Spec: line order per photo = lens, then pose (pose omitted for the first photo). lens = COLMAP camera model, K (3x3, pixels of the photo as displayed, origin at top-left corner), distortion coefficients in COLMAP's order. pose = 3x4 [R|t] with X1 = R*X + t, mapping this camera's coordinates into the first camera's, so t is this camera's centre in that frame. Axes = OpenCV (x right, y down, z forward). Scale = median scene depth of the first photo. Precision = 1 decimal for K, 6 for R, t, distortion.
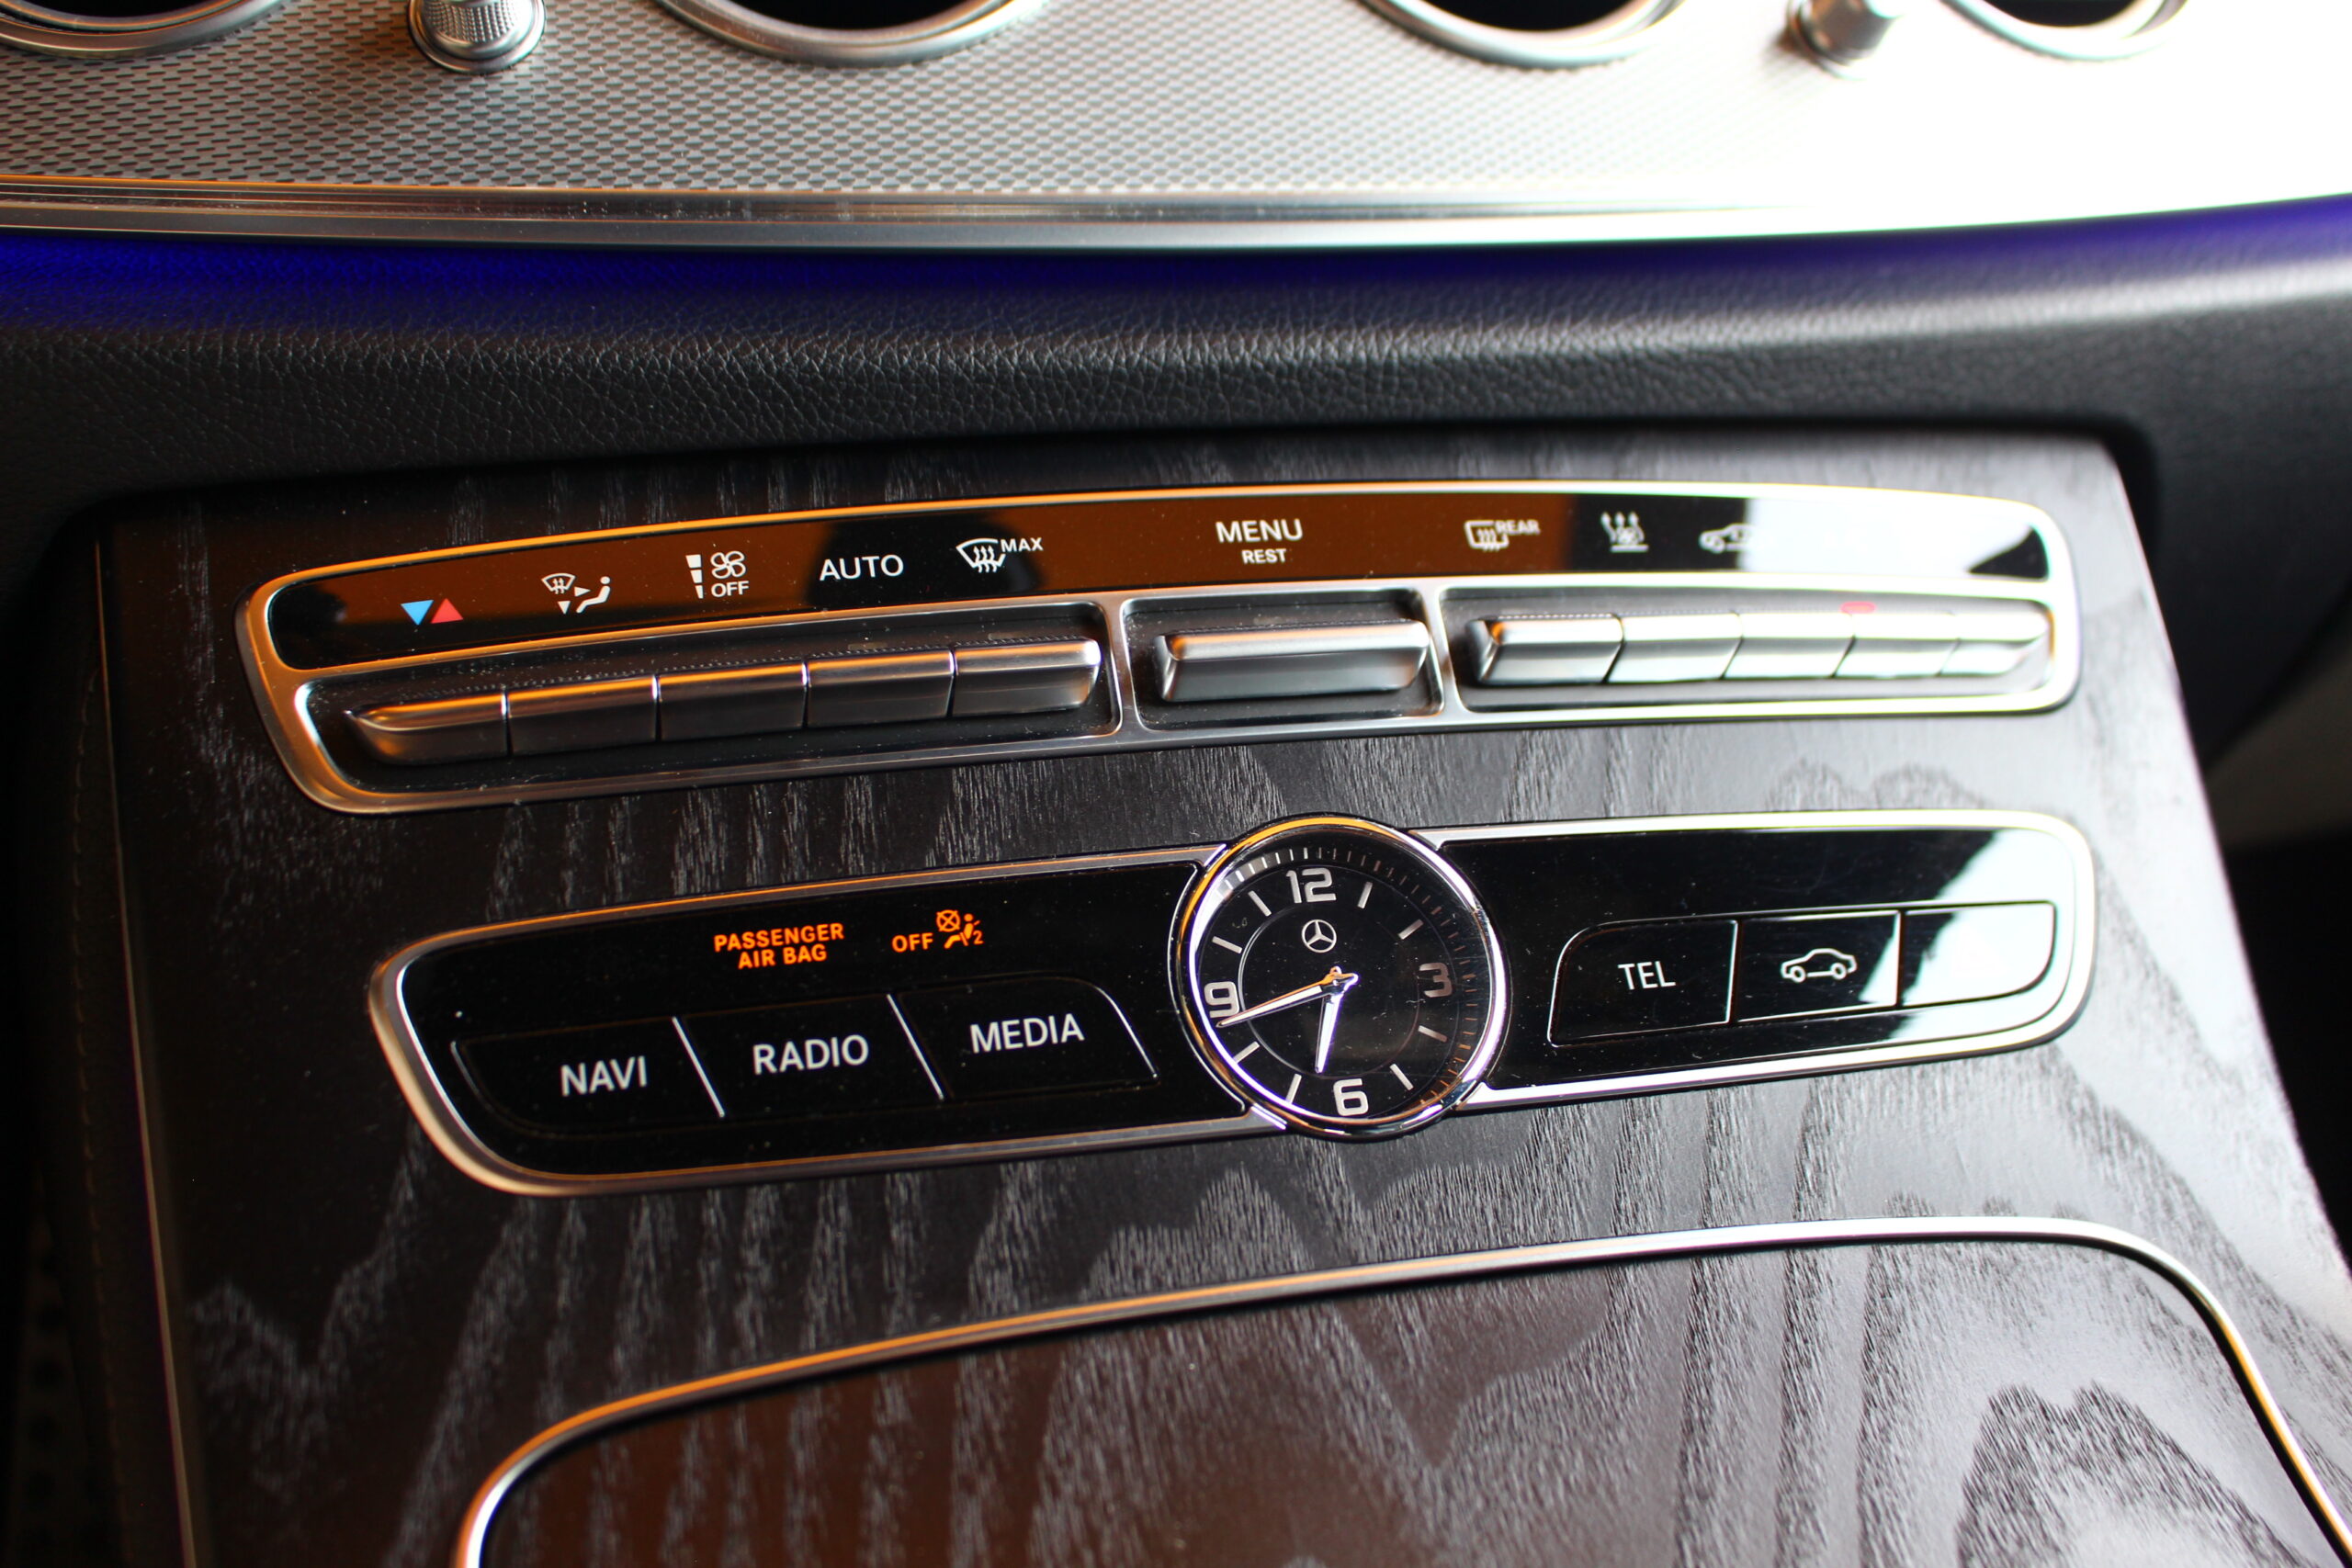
lens RADIAL K [[2510.6, 0, 1169.7], [0, 2510.6, 765.4], [0, 0, 1]] dist [-0.075553, 0.000000]
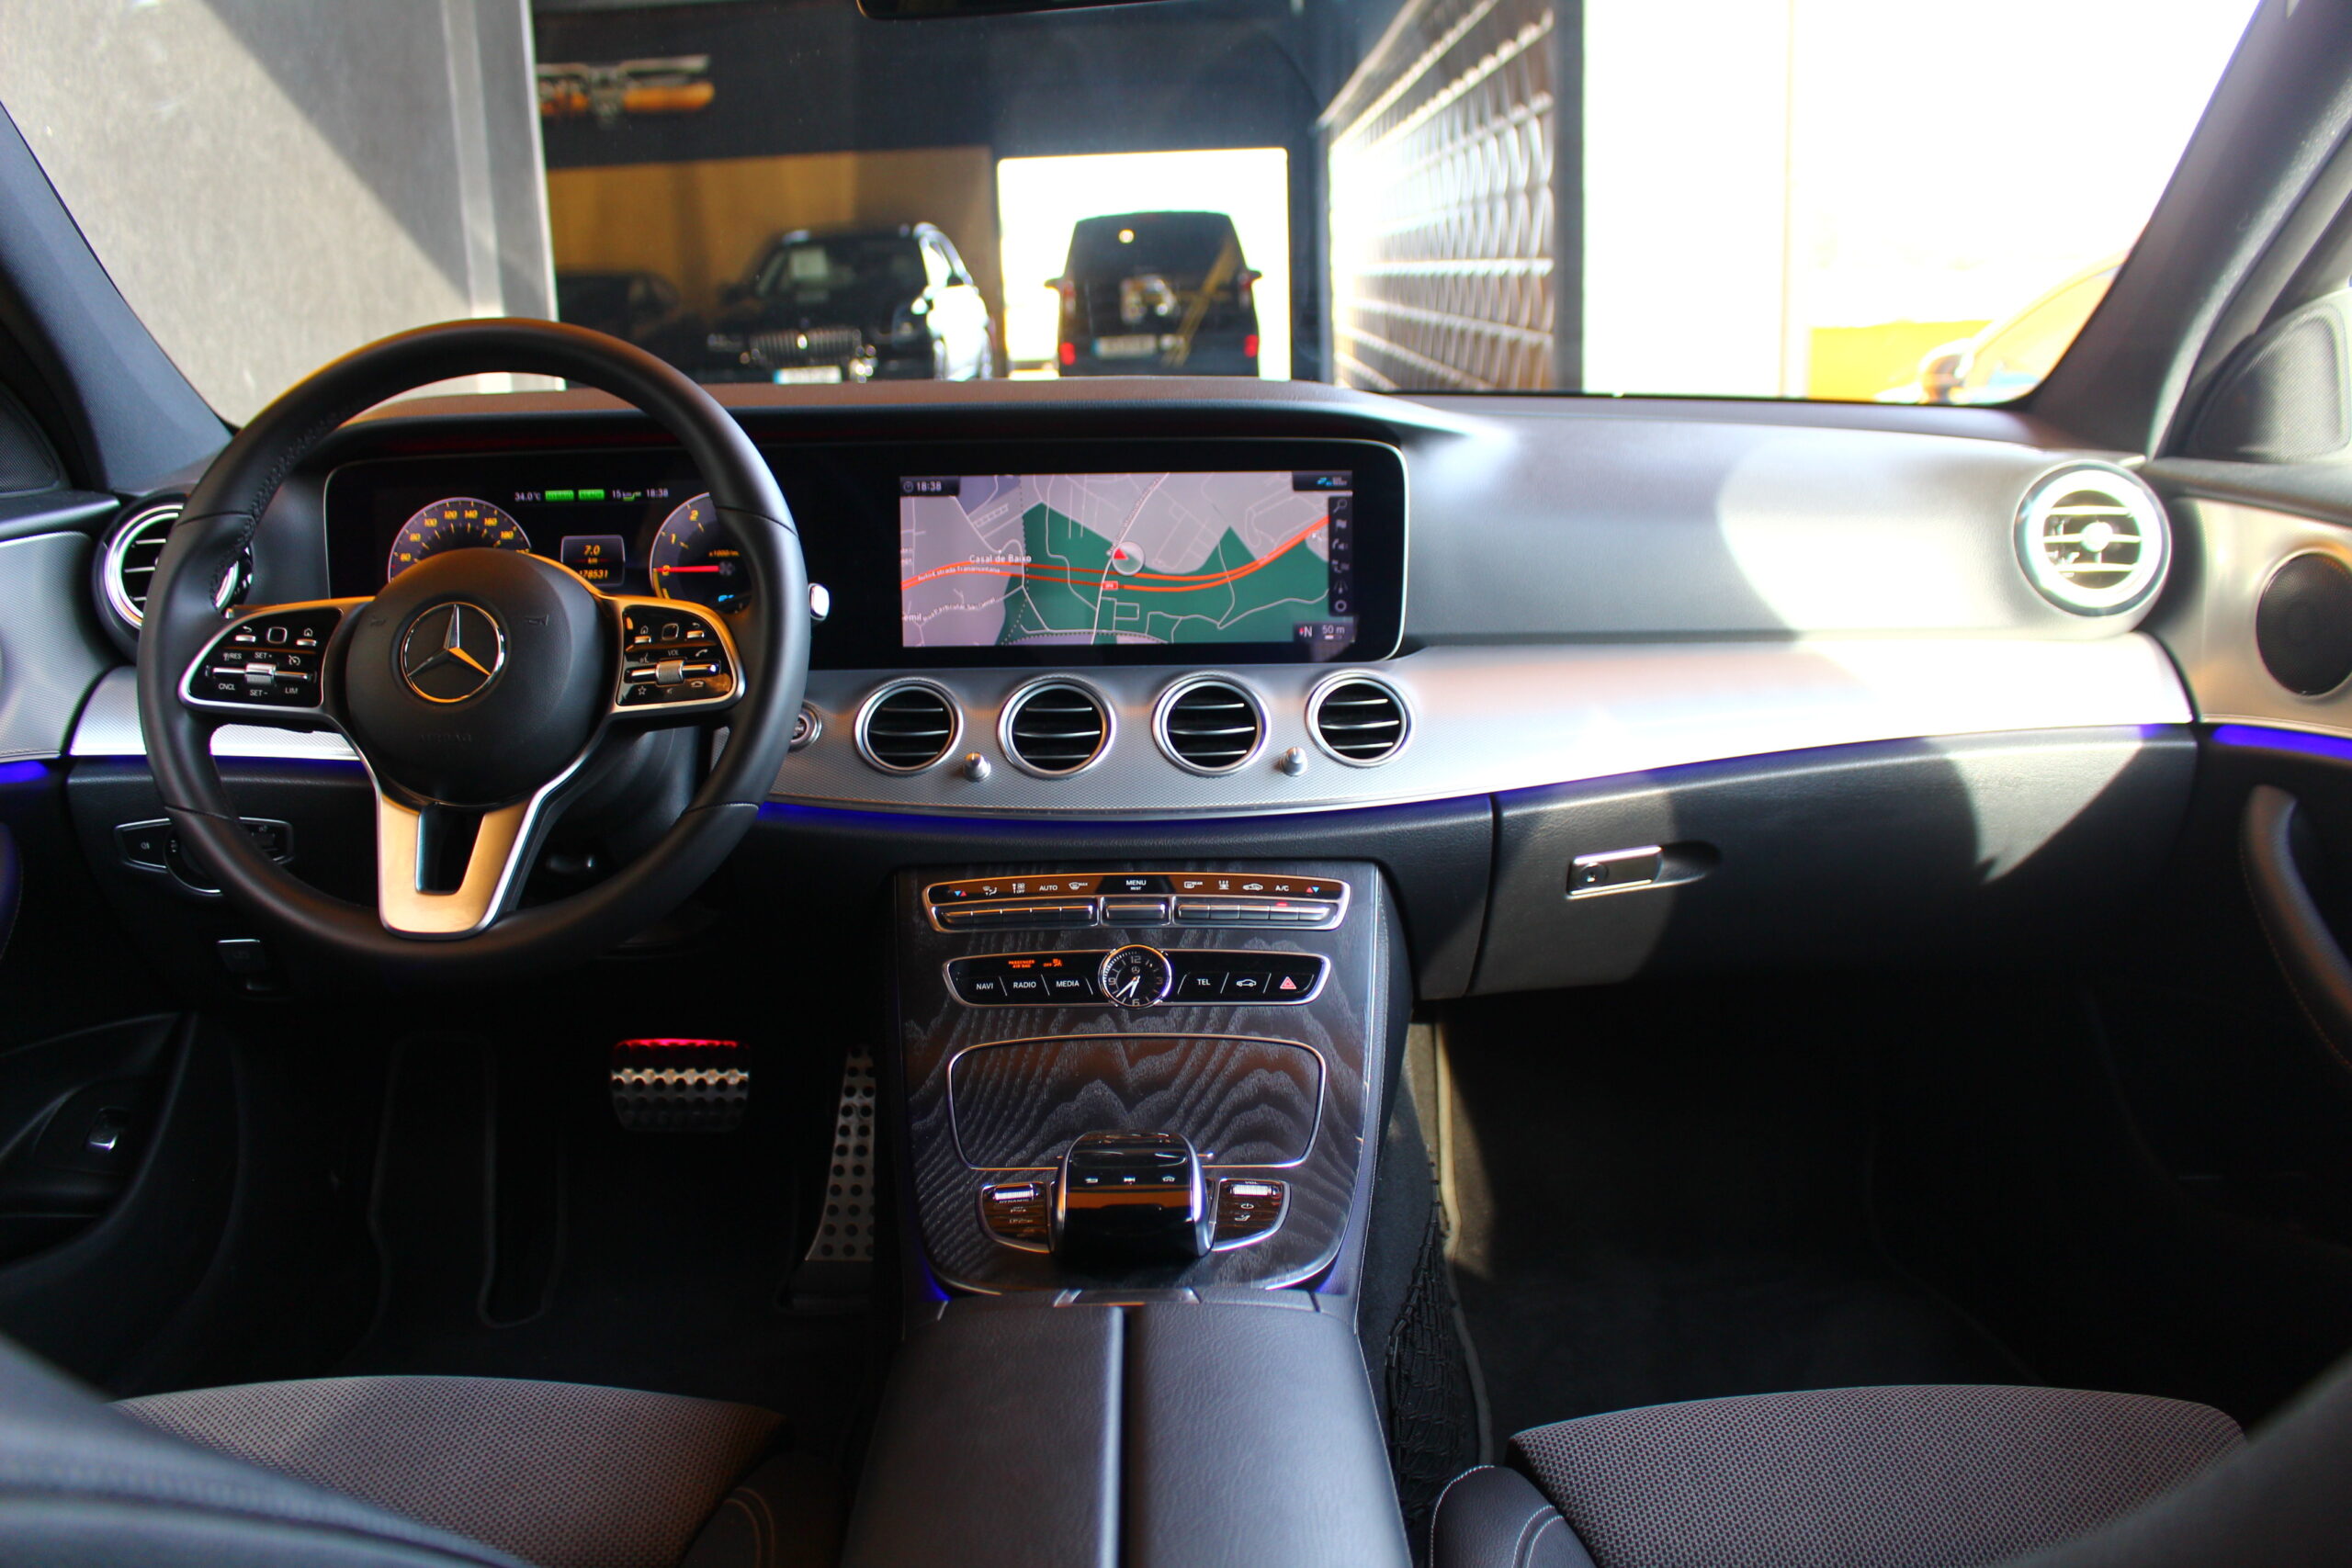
lens RADIAL K [[2001.9, 0, 1237.7], [0, 2001.9, 761.7], [0, 0, 1]] dist [-0.149963, 0.115610]
pose [[0.977805, 0.026690, -0.207808, 1.050107], [-0.049683, 0.993100, -0.106226, 0.071035], [0.203539, 0.114193, 0.972385, -2.744124]]
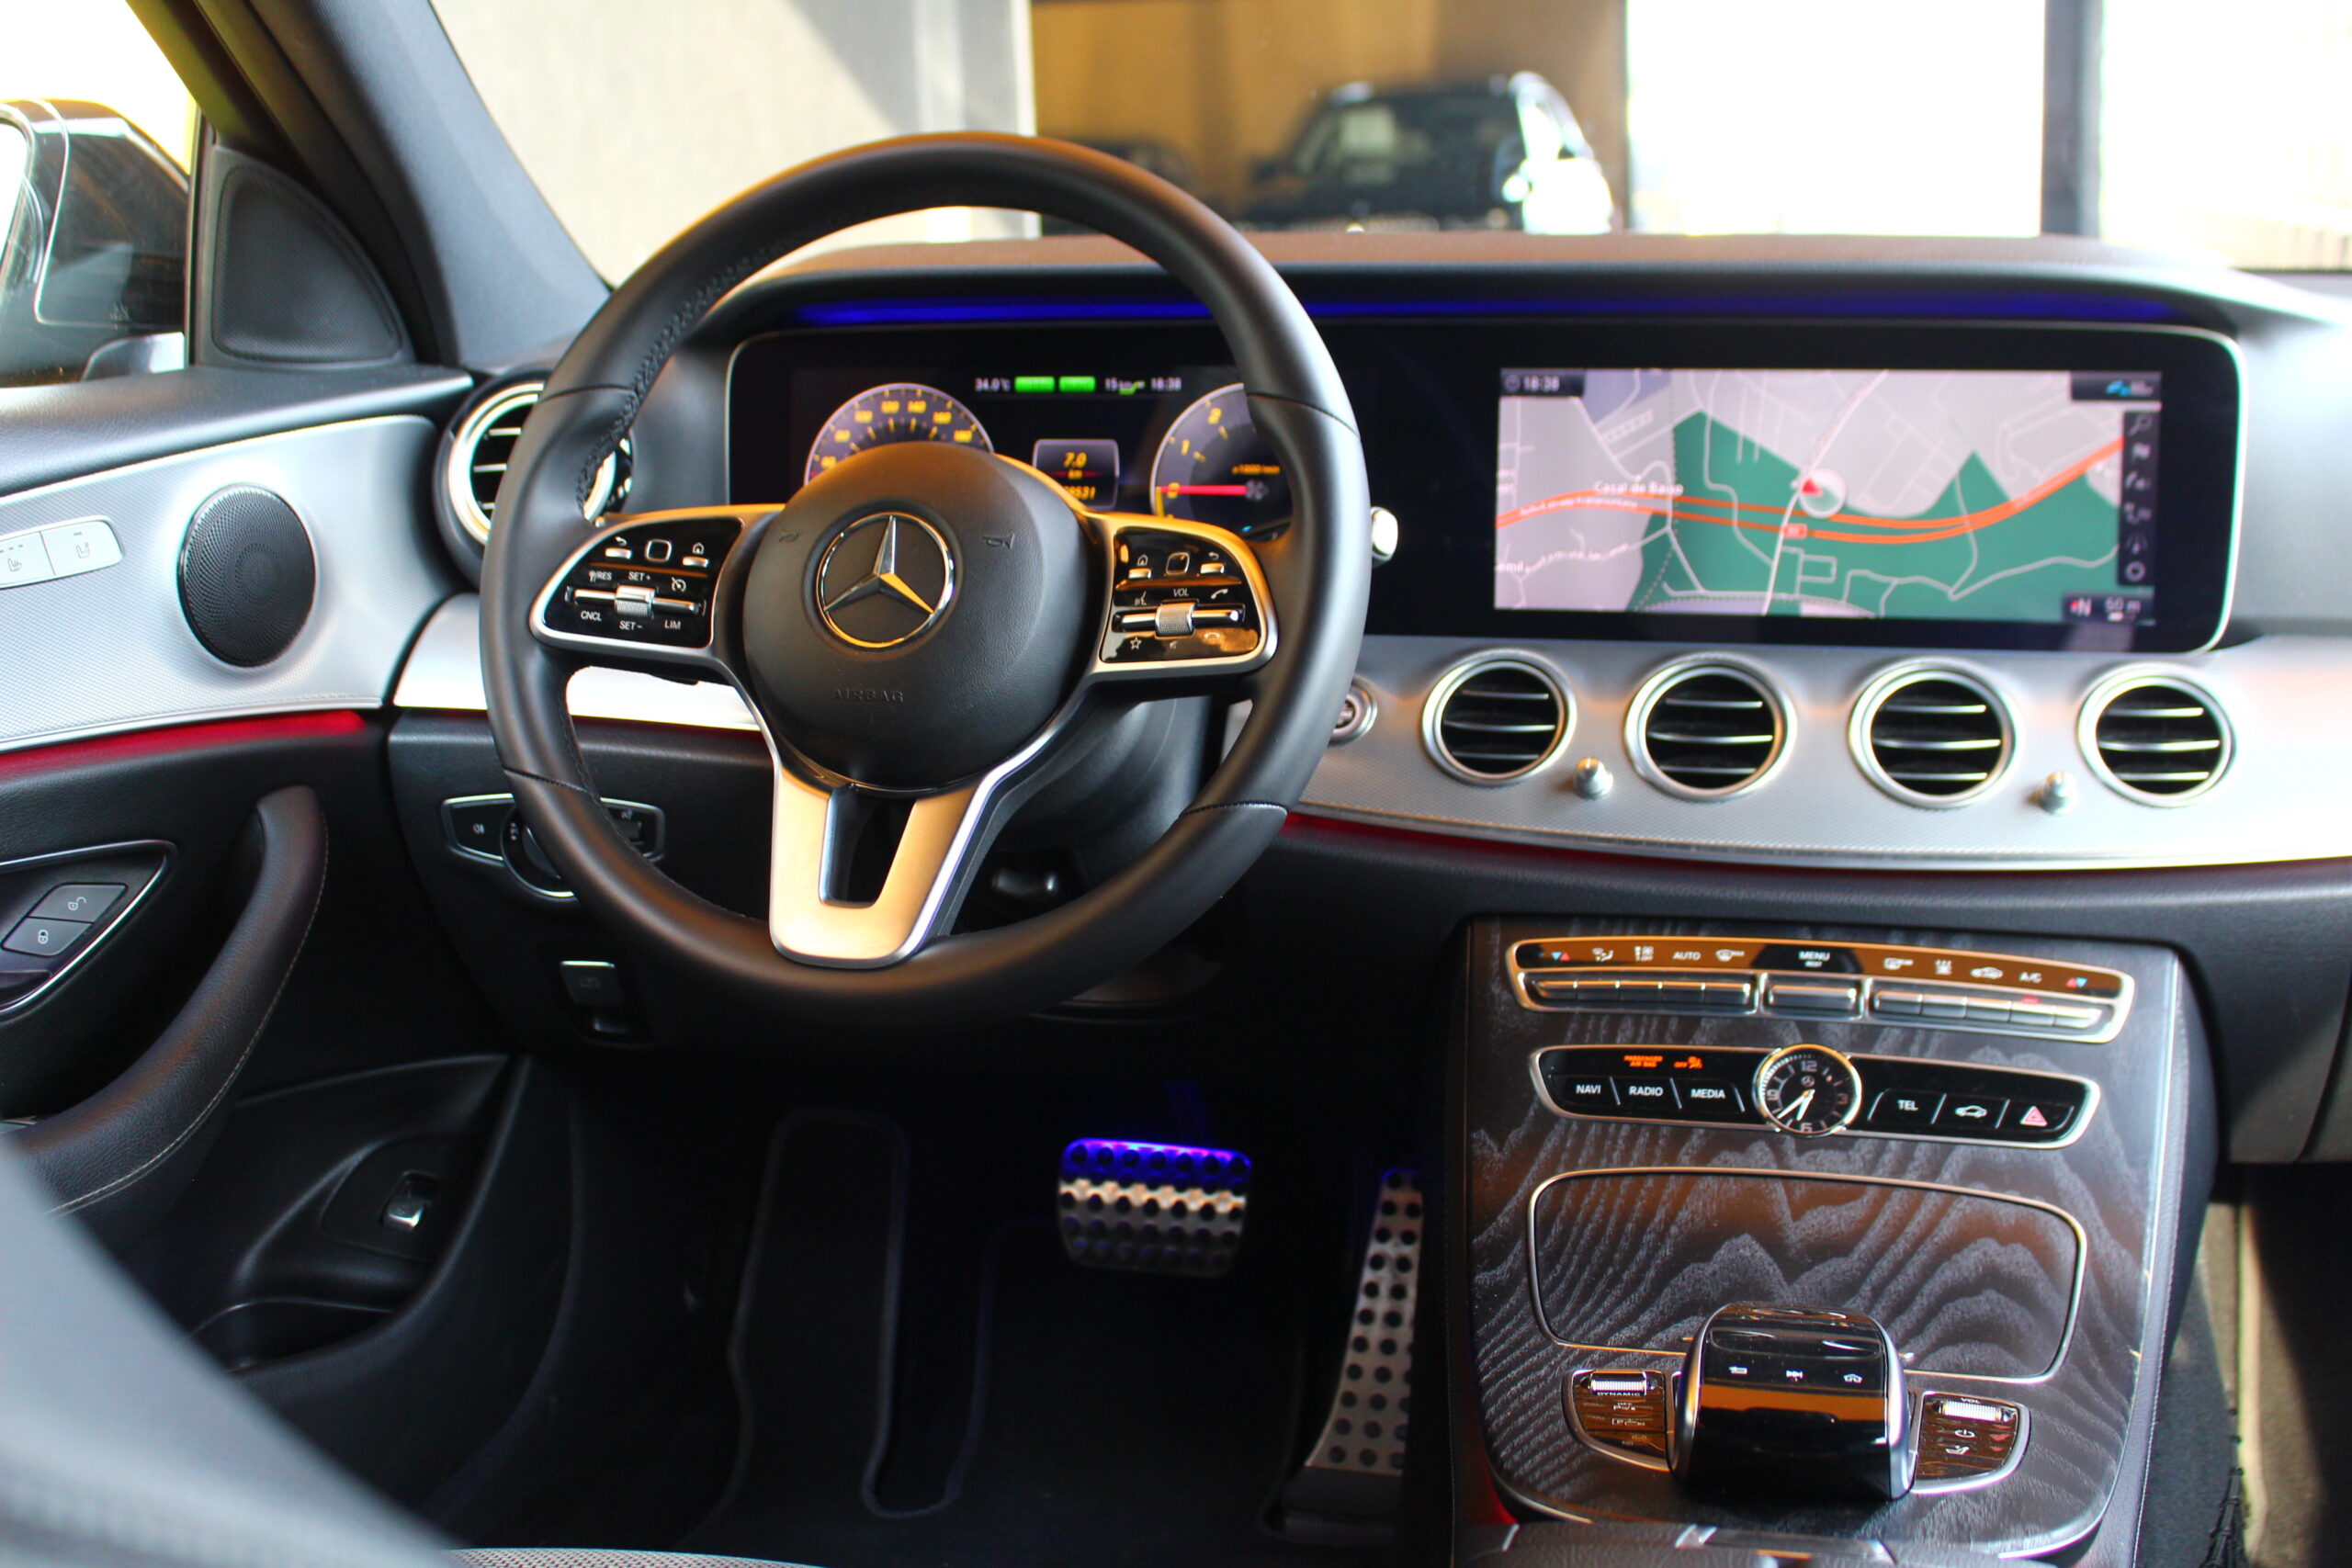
lens RADIAL K [[2739.6, 0, 1225.5], [0, 2739.6, 771.7], [0, 0, 1]] dist [-0.081421, 0.000000]
pose [[0.892430, 0.066745, -0.446221, 0.966740], [-0.126157, 0.986464, -0.104756, 0.142163], [0.433189, 0.149781, 0.888770, -2.613124]]
